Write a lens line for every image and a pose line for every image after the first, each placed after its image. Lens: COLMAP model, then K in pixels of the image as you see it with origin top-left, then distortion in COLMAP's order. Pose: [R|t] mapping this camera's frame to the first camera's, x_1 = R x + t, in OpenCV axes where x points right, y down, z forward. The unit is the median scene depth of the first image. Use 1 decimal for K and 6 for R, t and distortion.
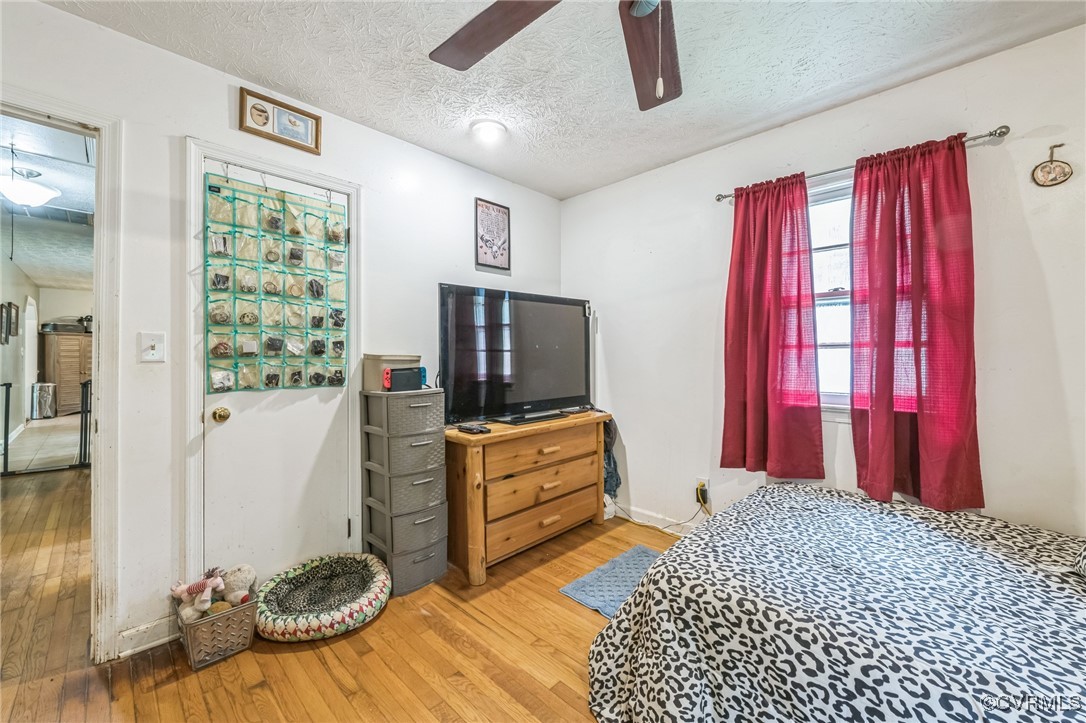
lens RADIAL K [[430.4, 0, 547.4], [0, 430.4, 357.4], [0, 0, 1]] dist [0.002264, -0.001889]
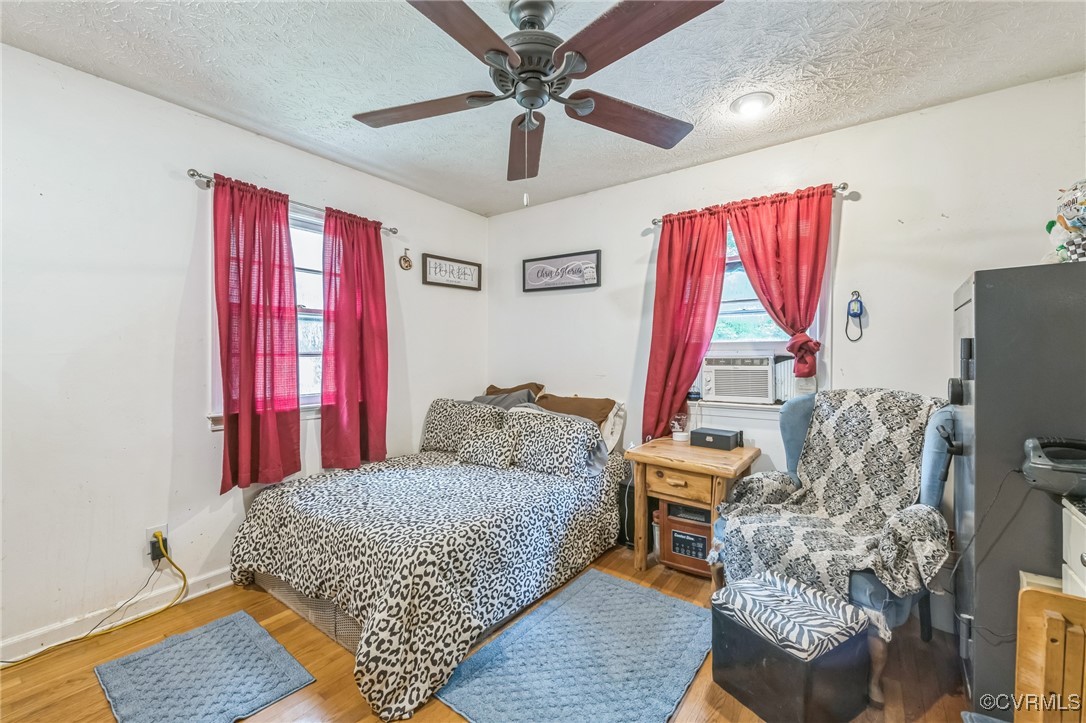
lens RADIAL K [[446.4, 0, 542.3], [0, 446.4, 355.6], [0, 0, 1]] dist [0.001221, -0.000070]
pose [[-0.139305, -0.007663, 0.990220, -0.759119], [0.002893, 0.999963, 0.008145, -0.038487], [-0.990245, 0.003999, -0.139278, 0.643750]]
